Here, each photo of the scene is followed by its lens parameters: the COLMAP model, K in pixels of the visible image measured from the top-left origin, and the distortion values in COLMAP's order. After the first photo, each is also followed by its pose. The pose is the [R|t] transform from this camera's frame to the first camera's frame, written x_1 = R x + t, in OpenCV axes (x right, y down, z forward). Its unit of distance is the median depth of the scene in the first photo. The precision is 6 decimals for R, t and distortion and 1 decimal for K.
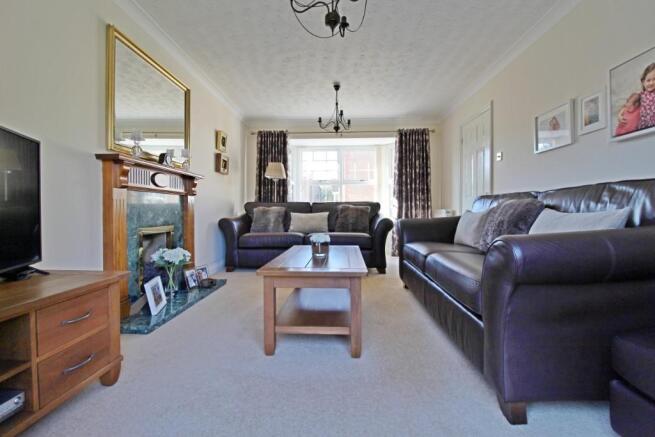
lens RADIAL K [[305.5, 0, 327.4], [0, 305.5, 212.1], [0, 0, 1]] dist [-0.014496, -0.000422]
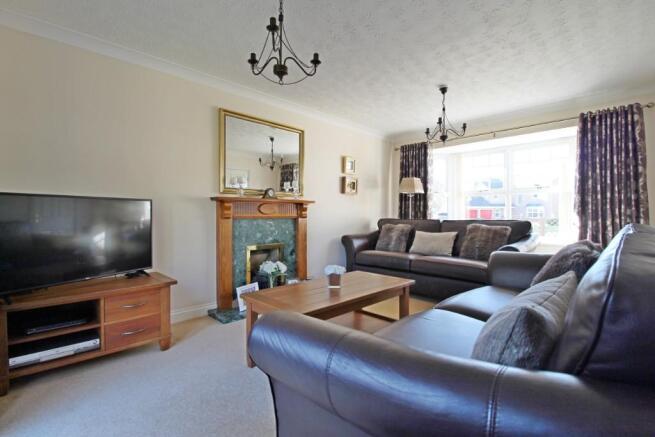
lens RADIAL K [[305.5, 0, 327.4], [0, 305.5, 212.1], [0, 0, 1]] dist [-0.014496, -0.000422]
pose [[0.731882, -0.003378, -0.681423, 0.316572], [-0.002246, 0.999970, -0.007369, -0.047993], [0.681428, 0.006924, 0.731853, 0.124477]]
